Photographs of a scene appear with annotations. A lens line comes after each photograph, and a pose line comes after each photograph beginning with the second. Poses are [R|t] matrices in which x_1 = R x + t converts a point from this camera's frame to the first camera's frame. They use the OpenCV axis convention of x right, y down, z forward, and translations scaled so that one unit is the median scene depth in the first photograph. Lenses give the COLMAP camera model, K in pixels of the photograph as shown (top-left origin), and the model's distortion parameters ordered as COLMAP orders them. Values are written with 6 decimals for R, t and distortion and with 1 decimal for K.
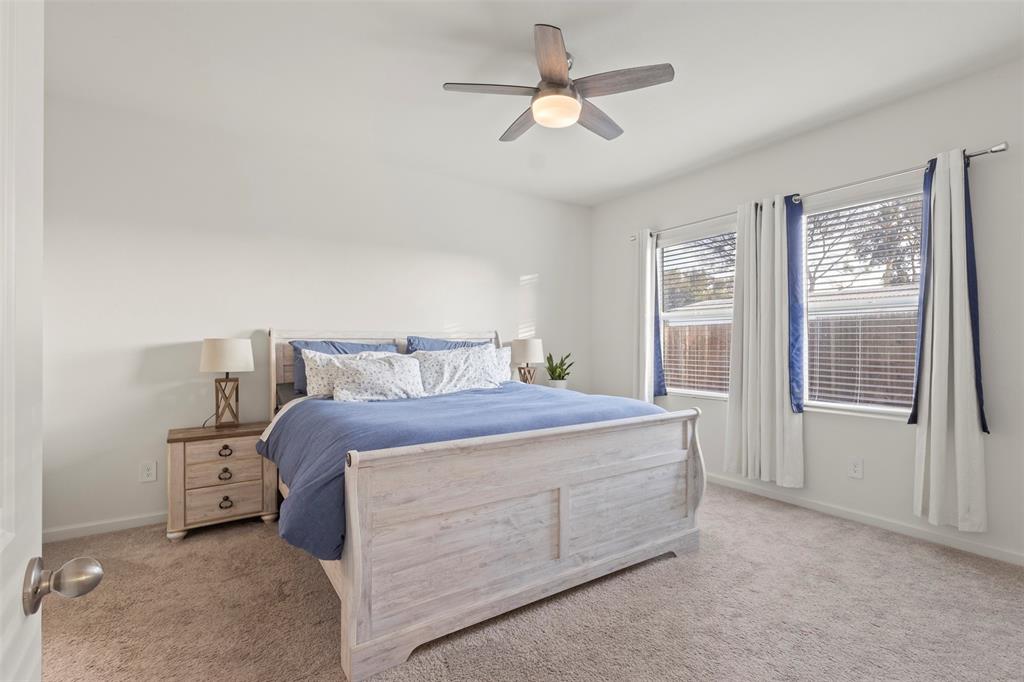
lens RADIAL K [[472.9, 0, 511.0], [0, 472.9, 341.1], [0, 0, 1]] dist [0.001252, 0.000169]
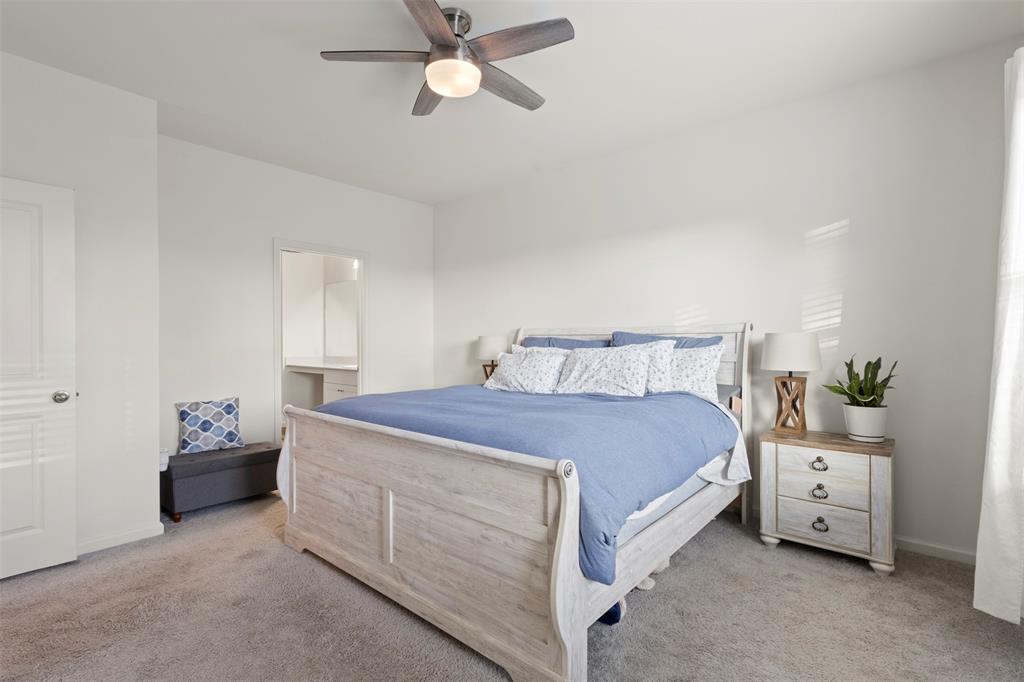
lens RADIAL K [[472.9, 0, 516.8], [0, 472.9, 358.8], [0, 0, 1]] dist [0.001252, 0.000169]
pose [[0.276115, 0.035583, -0.960466, 0.945516], [0.001716, 0.999295, 0.037514, 0.010923], [0.961123, -0.012007, 0.275859, 0.862487]]
